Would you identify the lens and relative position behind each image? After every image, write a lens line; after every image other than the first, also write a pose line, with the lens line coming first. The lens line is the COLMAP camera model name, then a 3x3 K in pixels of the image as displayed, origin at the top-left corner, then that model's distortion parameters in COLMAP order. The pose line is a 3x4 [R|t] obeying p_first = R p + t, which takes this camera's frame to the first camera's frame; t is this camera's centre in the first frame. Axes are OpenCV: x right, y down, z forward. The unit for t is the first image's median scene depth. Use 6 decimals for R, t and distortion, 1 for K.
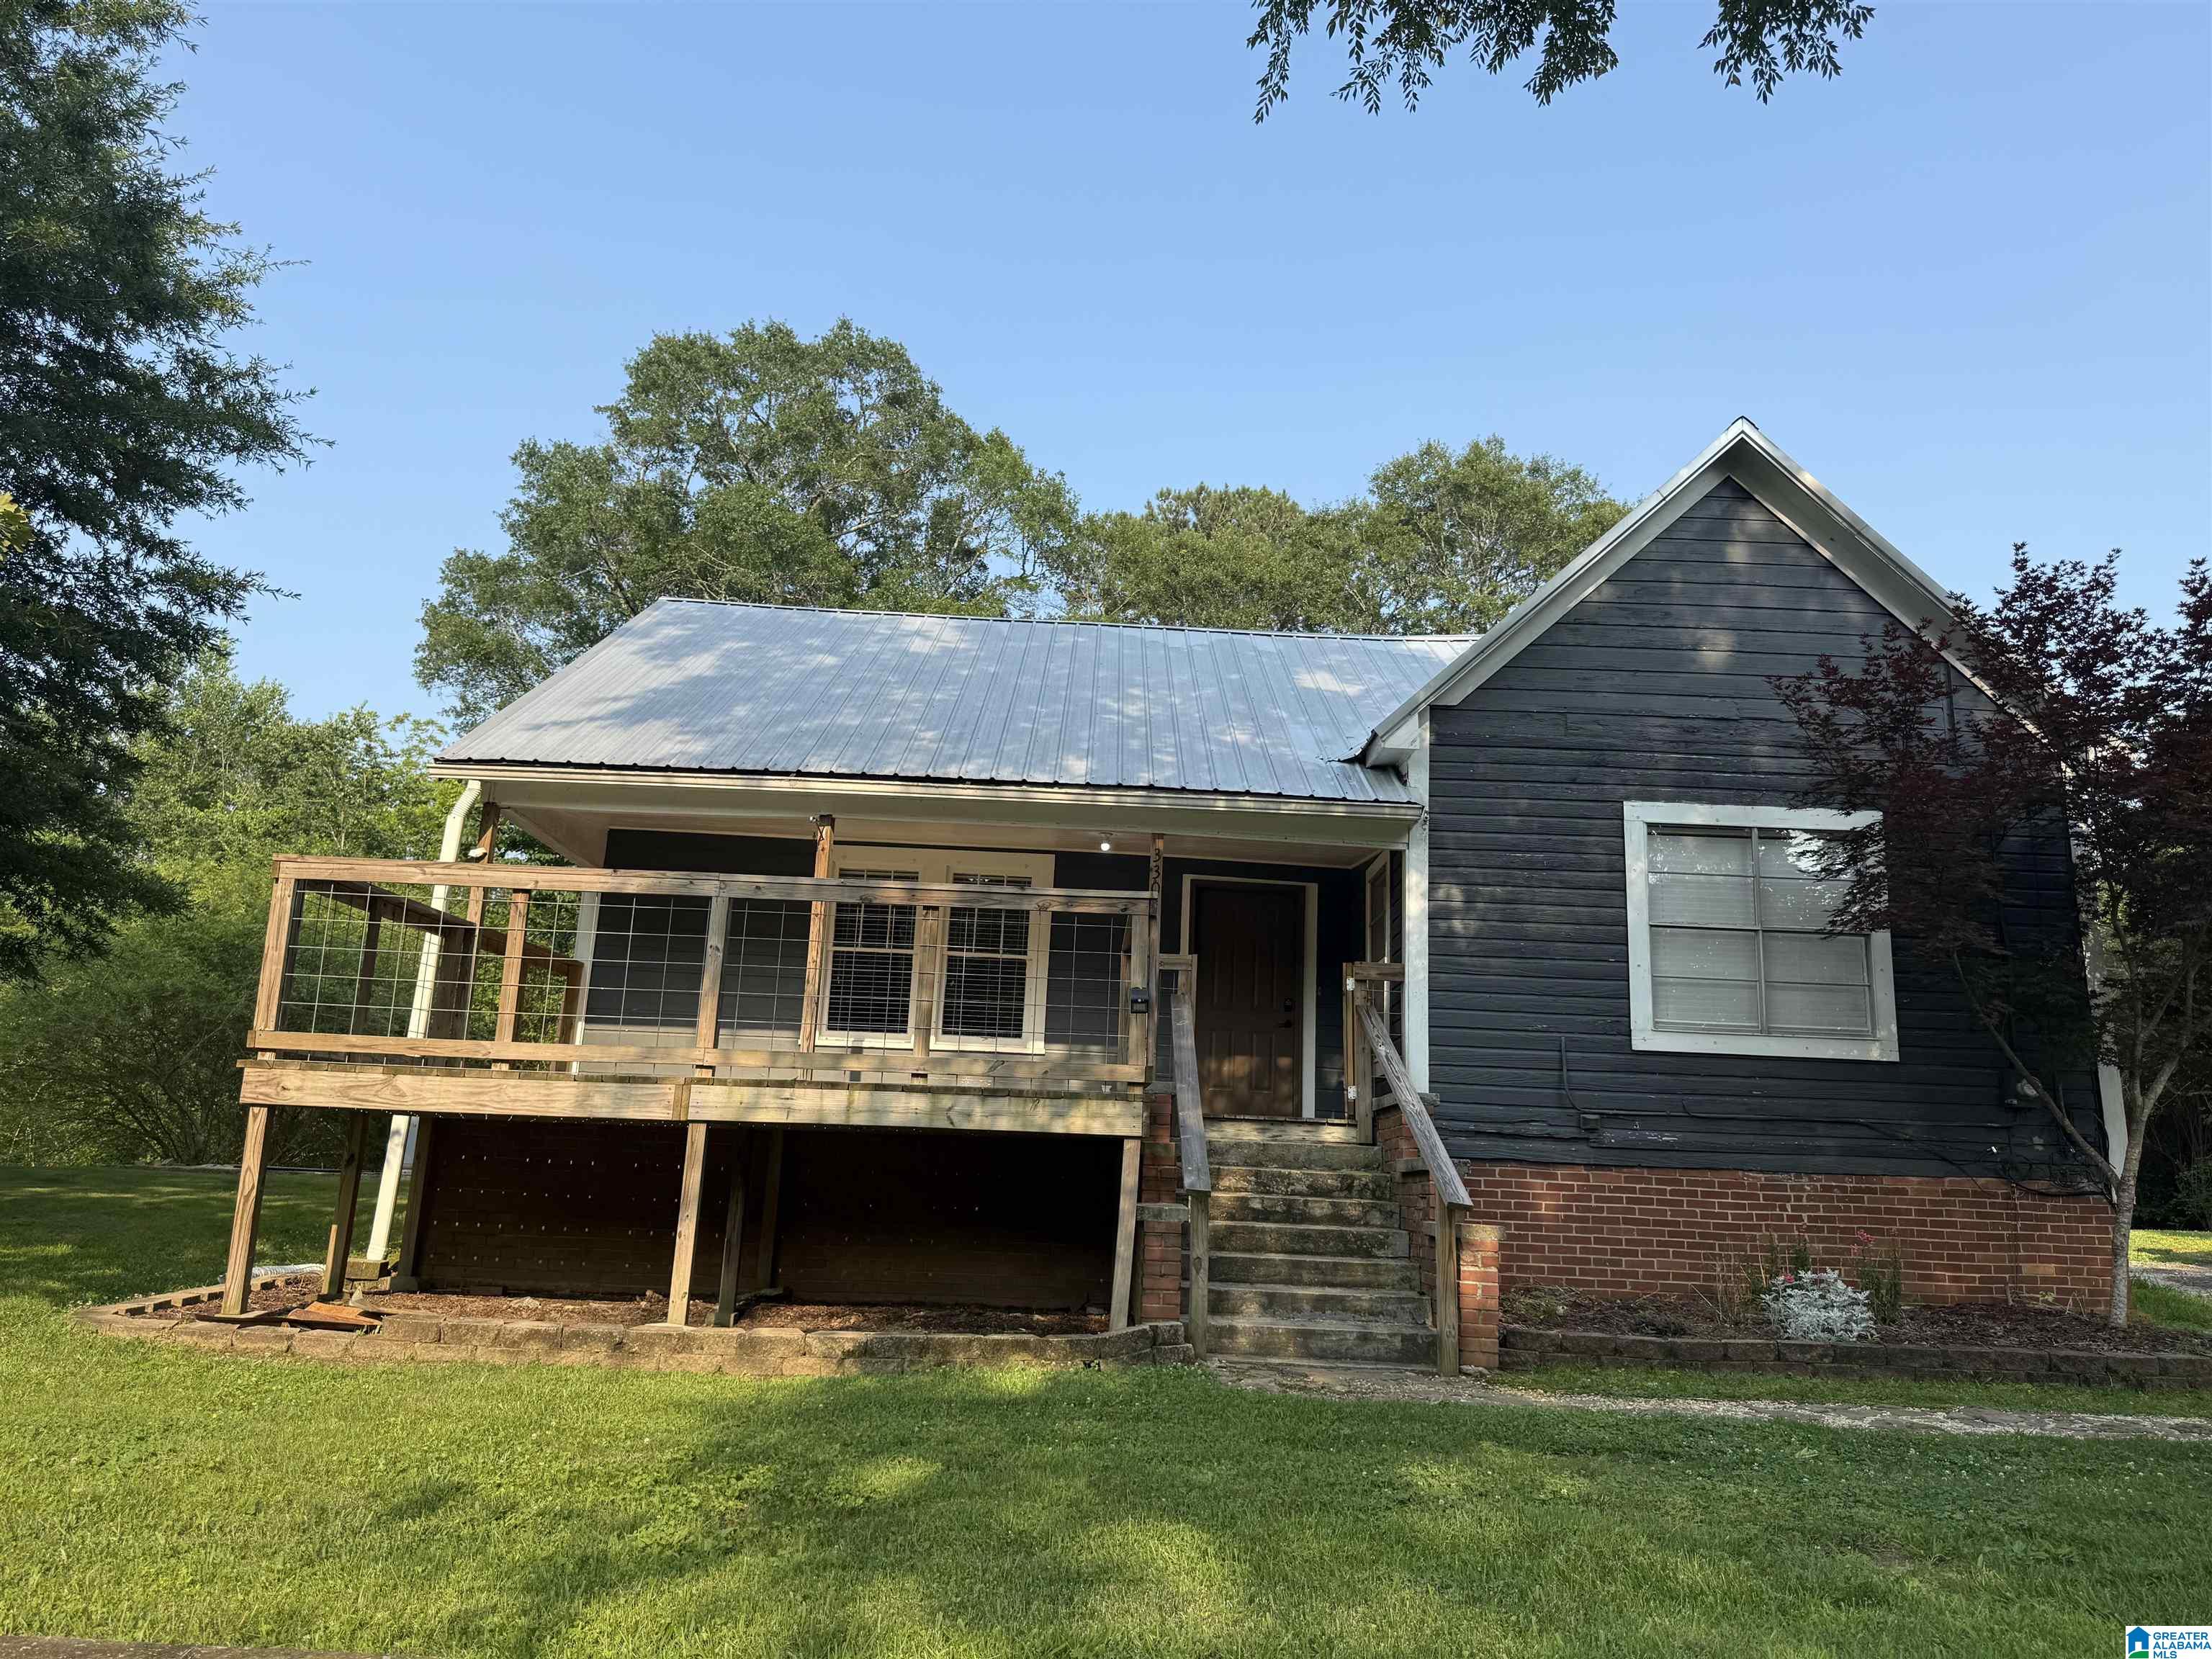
lens RADIAL K [[1593.5, 0, 1106.0], [0, 1593.5, 829.5], [0, 0, 1]] dist [0.076343, -0.000492]
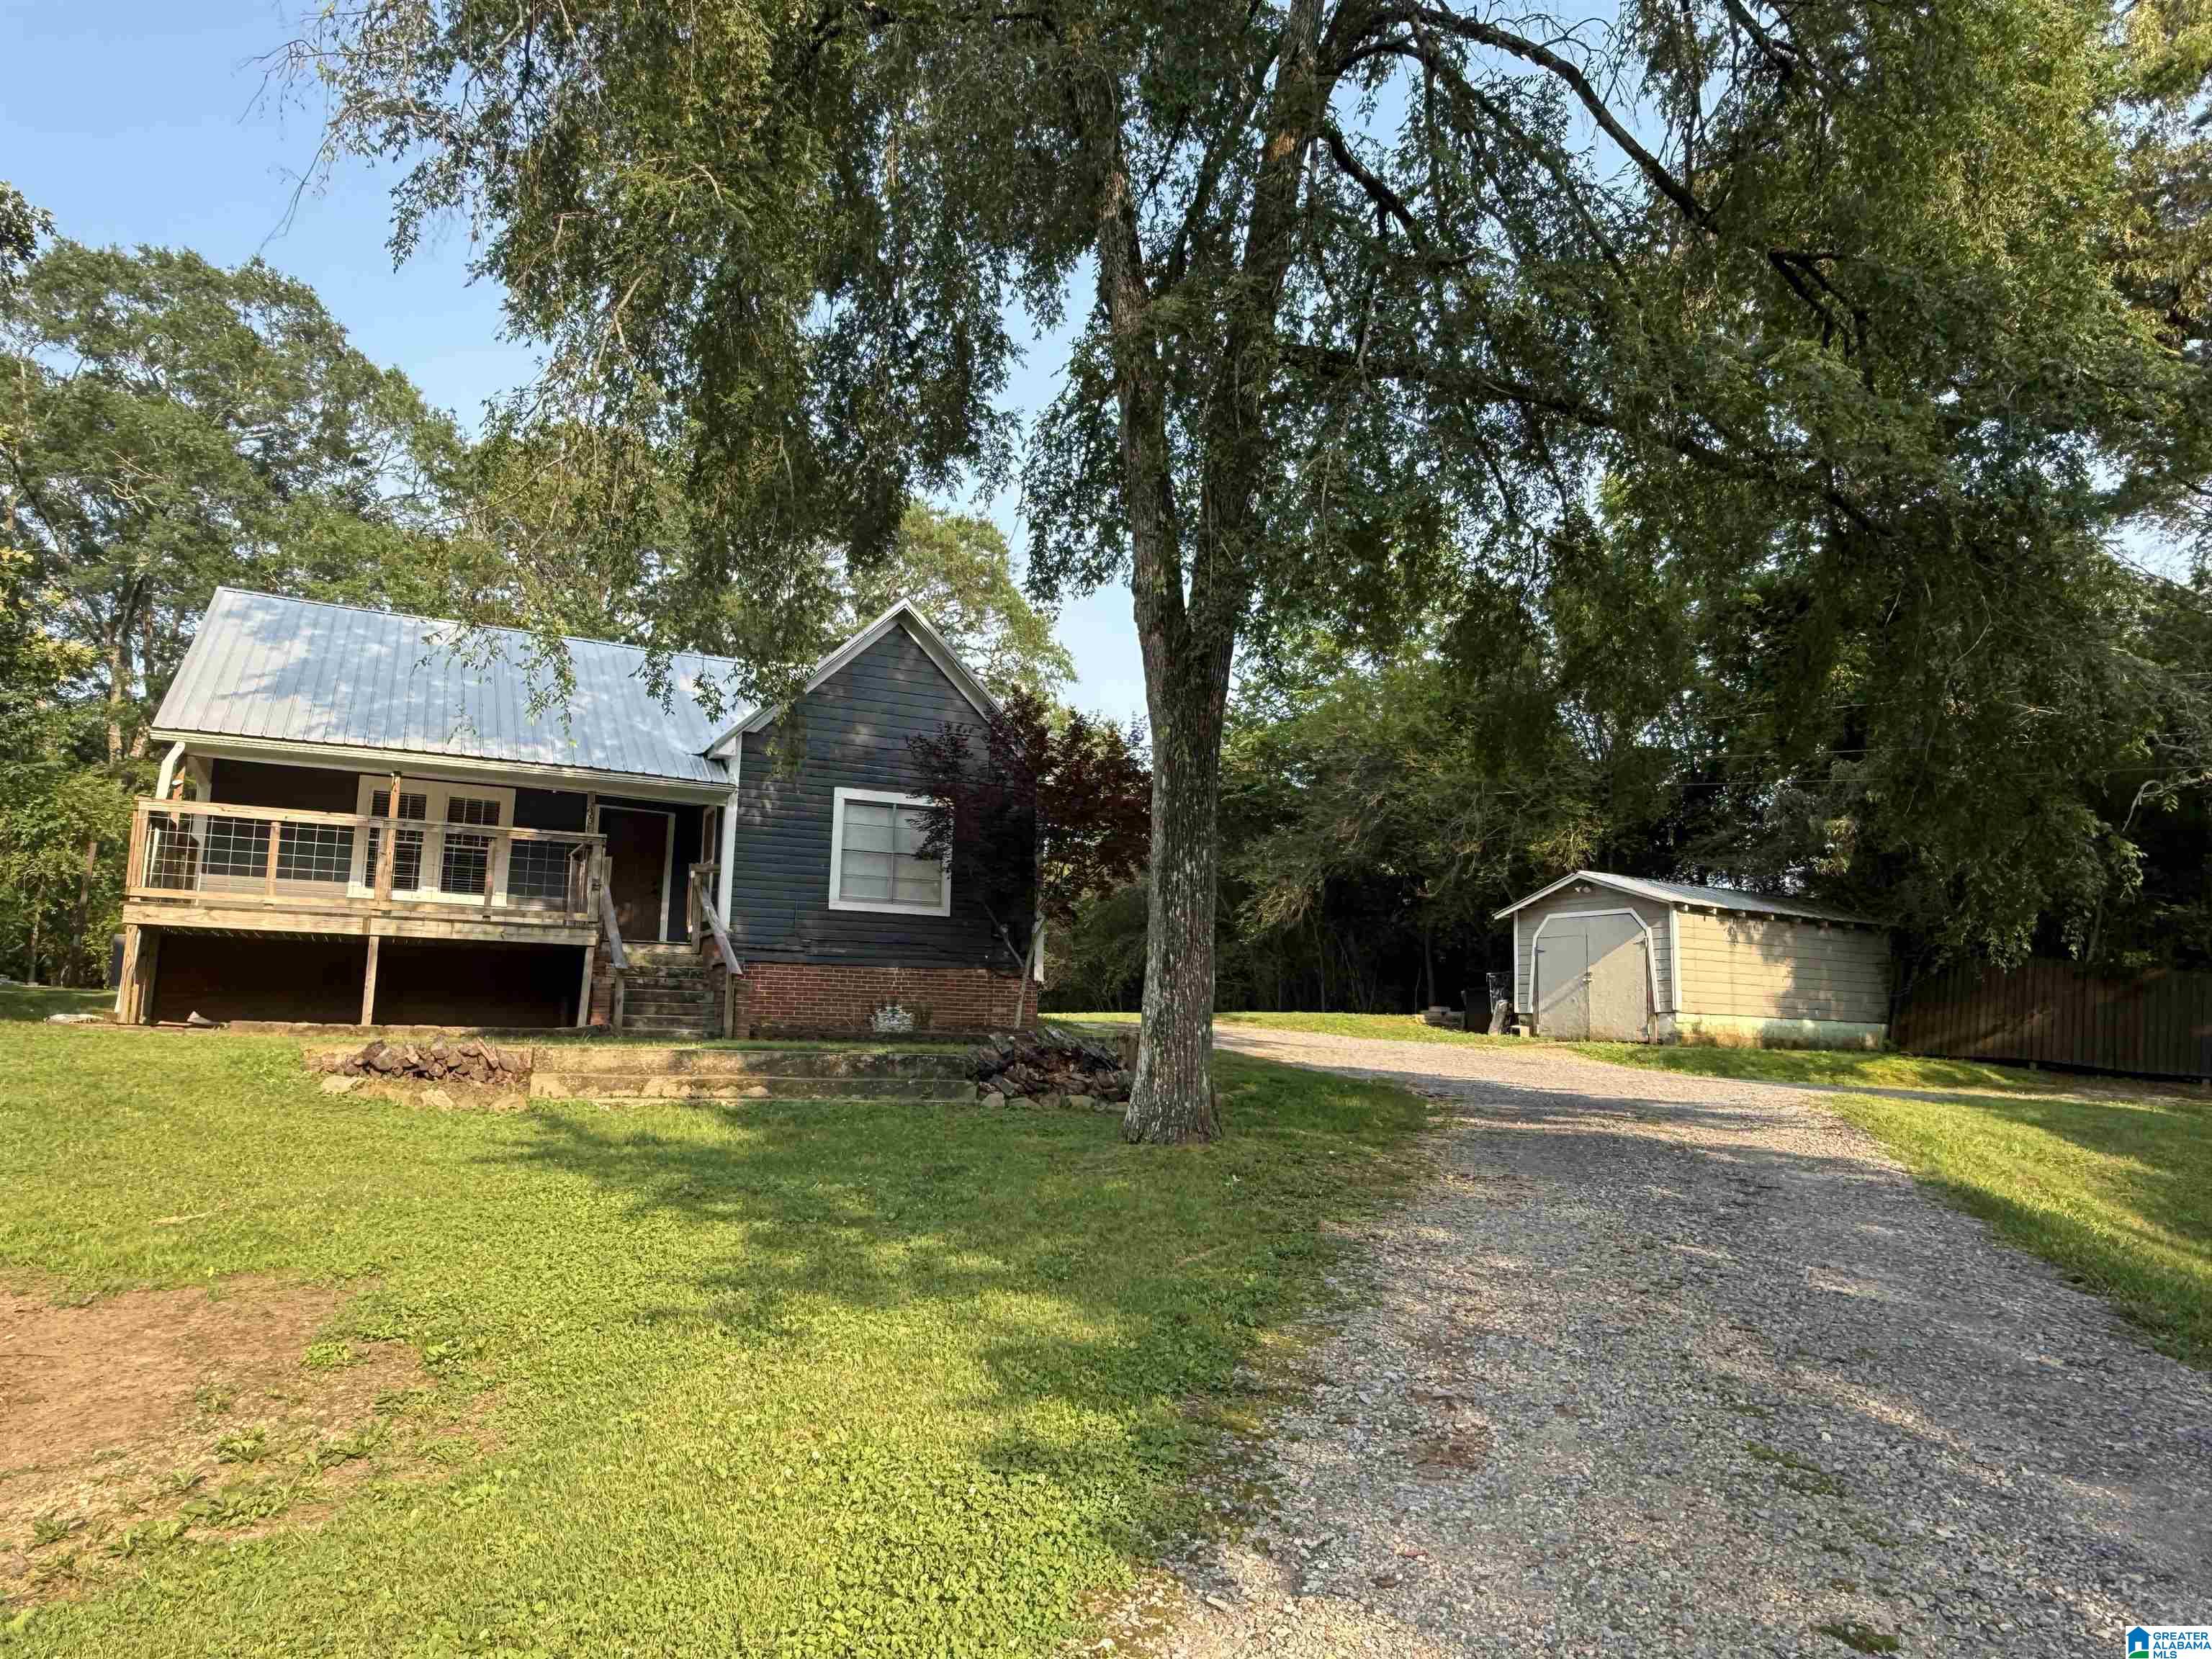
lens RADIAL K [[1559.6, 0, 1106.0], [0, 1559.6, 829.5], [0, 0, 1]] dist [0.004147, 0.005231]
pose [[0.910654, 0.040179, 0.411212, -0.171560], [-0.078061, 0.994067, 0.075740, -0.139396], [-0.405730, -0.101072, 0.908387, -0.922303]]
